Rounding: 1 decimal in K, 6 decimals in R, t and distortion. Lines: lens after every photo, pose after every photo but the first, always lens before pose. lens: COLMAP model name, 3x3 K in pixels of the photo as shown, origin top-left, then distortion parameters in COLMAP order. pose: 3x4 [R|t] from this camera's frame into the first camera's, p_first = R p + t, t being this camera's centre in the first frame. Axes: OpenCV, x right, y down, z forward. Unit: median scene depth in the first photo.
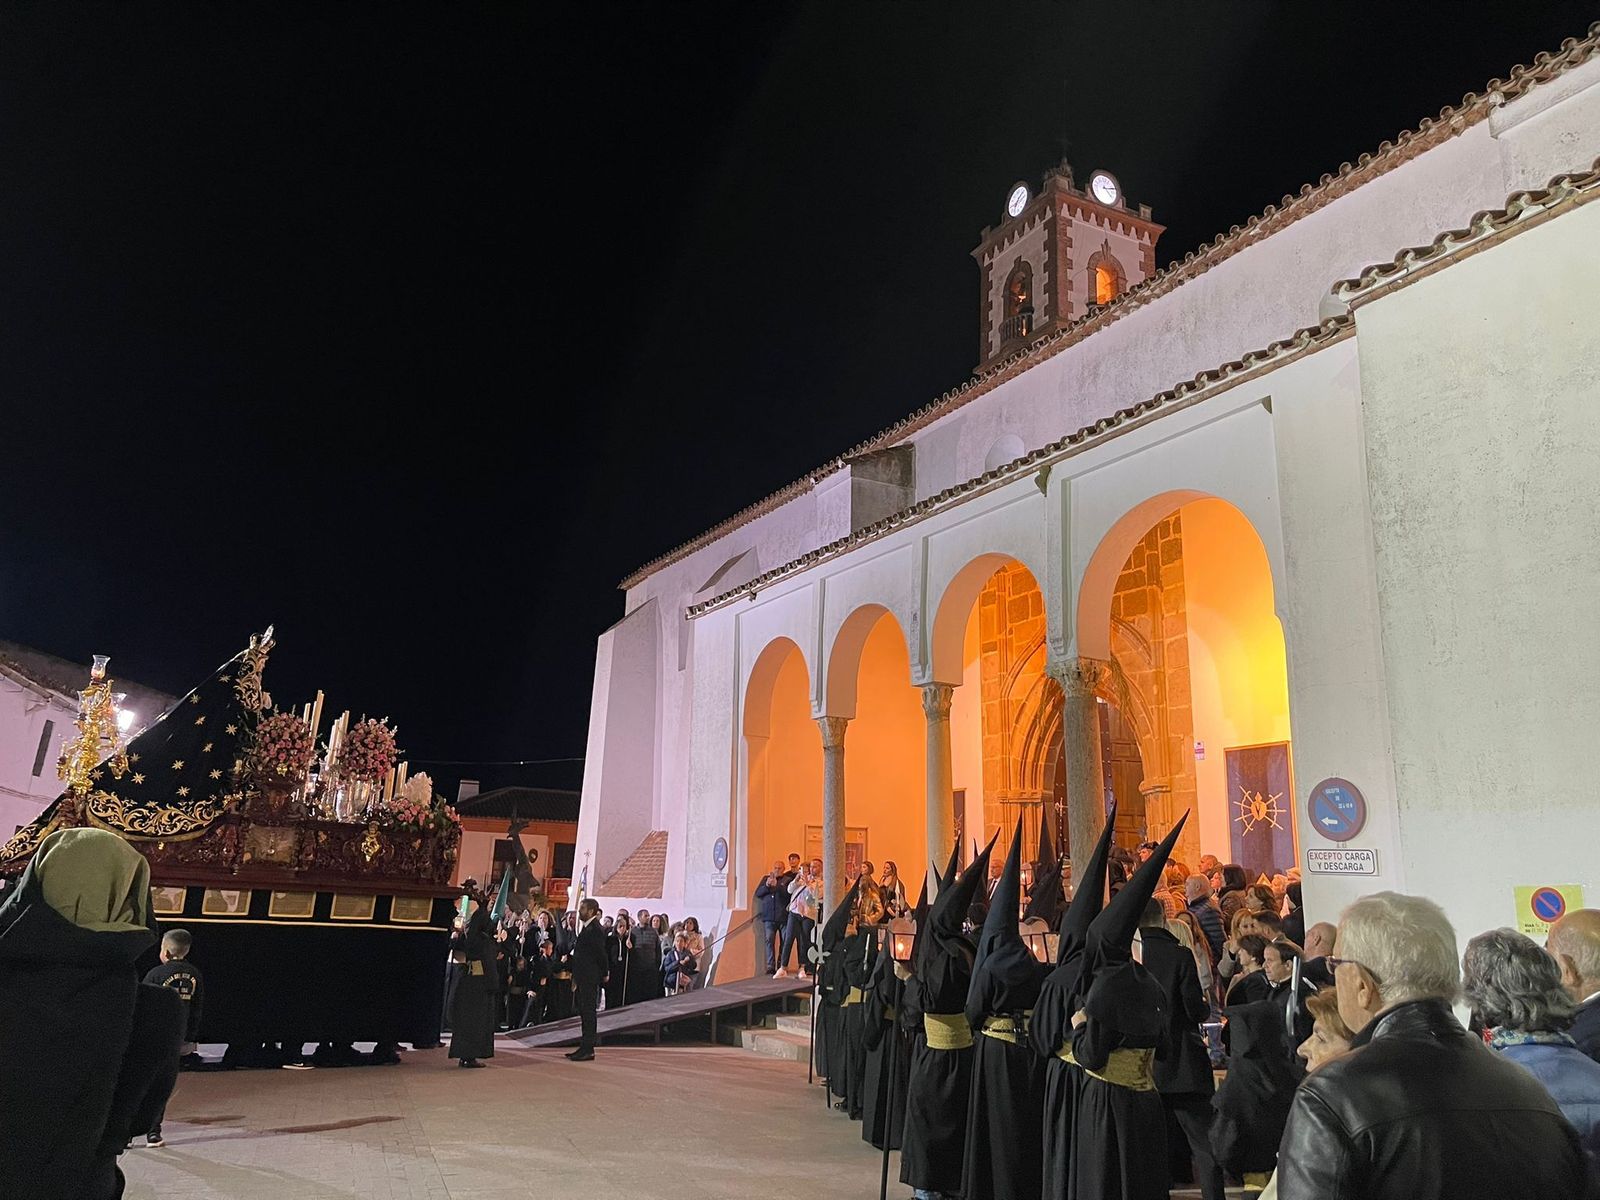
lens RADIAL K [[1174.5, 0, 803.6], [0, 1174.5, 643.3], [0, 0, 1]] dist [0.072920, -0.094003]
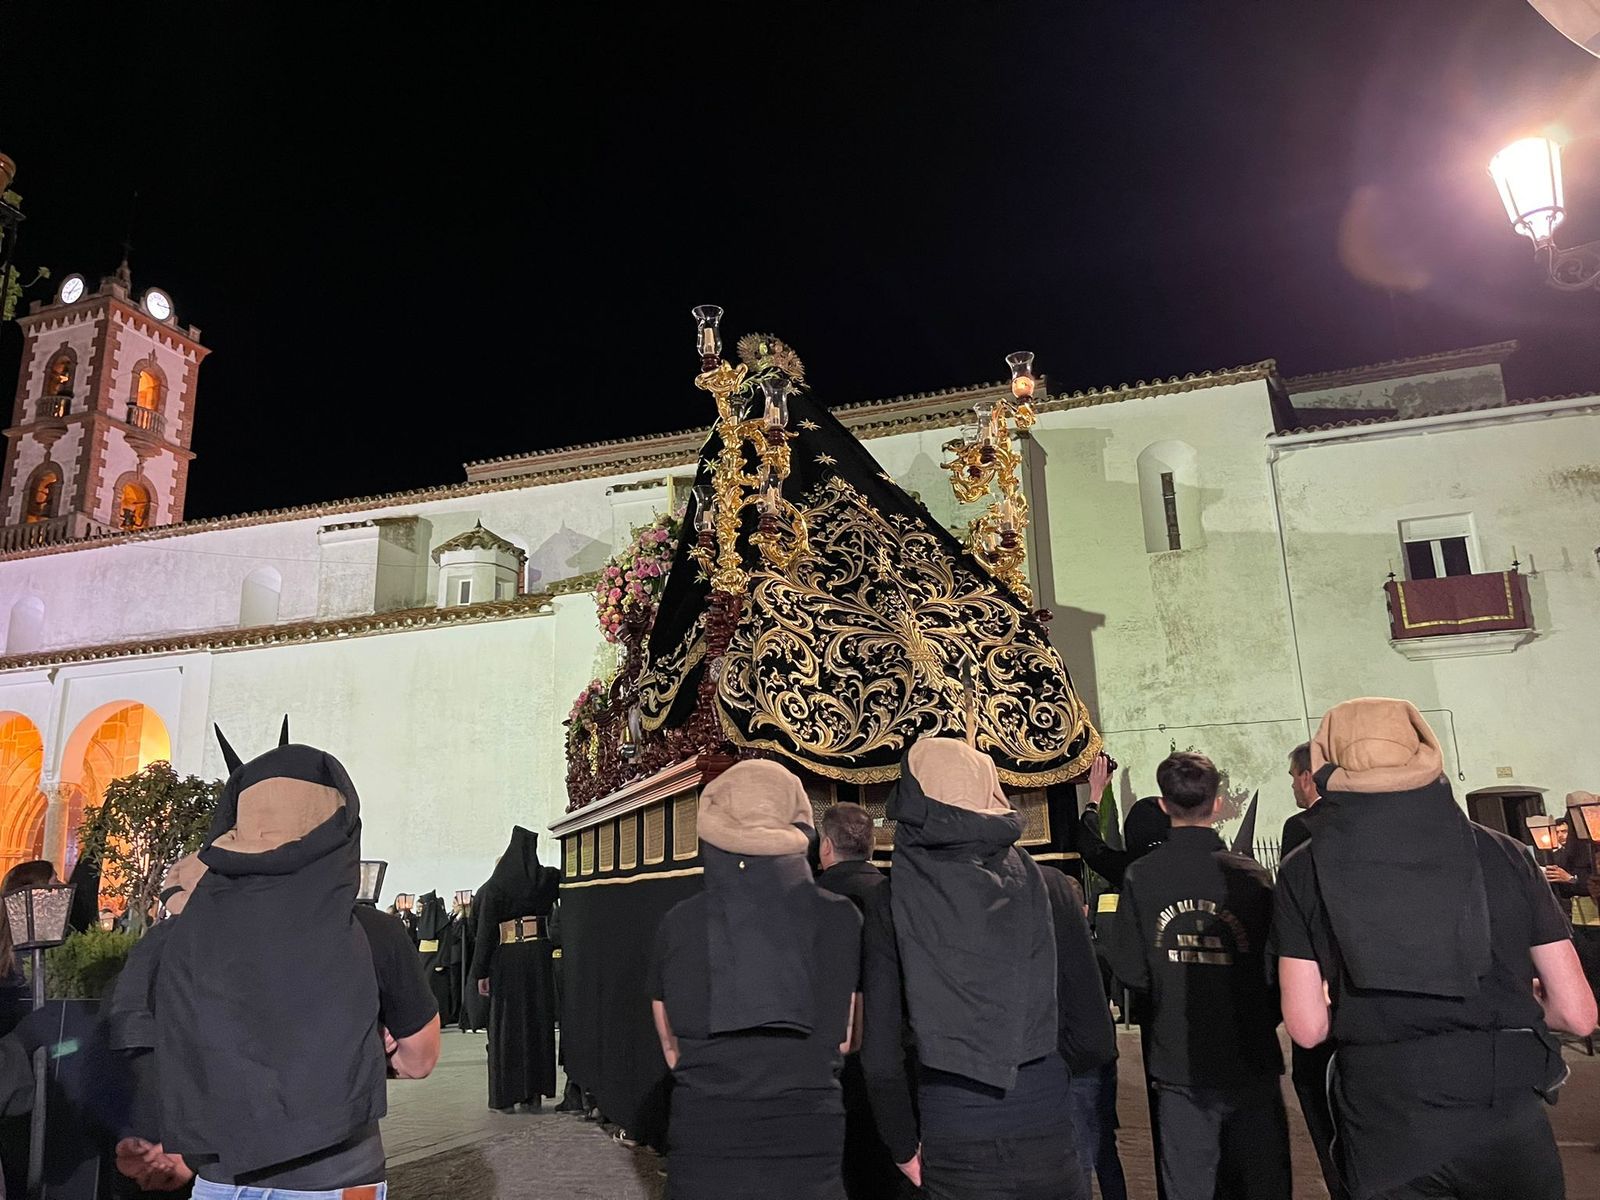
lens RADIAL K [[1108.5, 0, 801.8], [0, 1108.5, 602.6], [0, 0, 1]] dist [0.140795, -0.175669]
pose [[0.699099, 0.131062, 0.702911, -0.054288], [-0.088109, 0.991356, -0.097214, -0.043807], [-0.709576, 0.006030, 0.704604, -0.239169]]
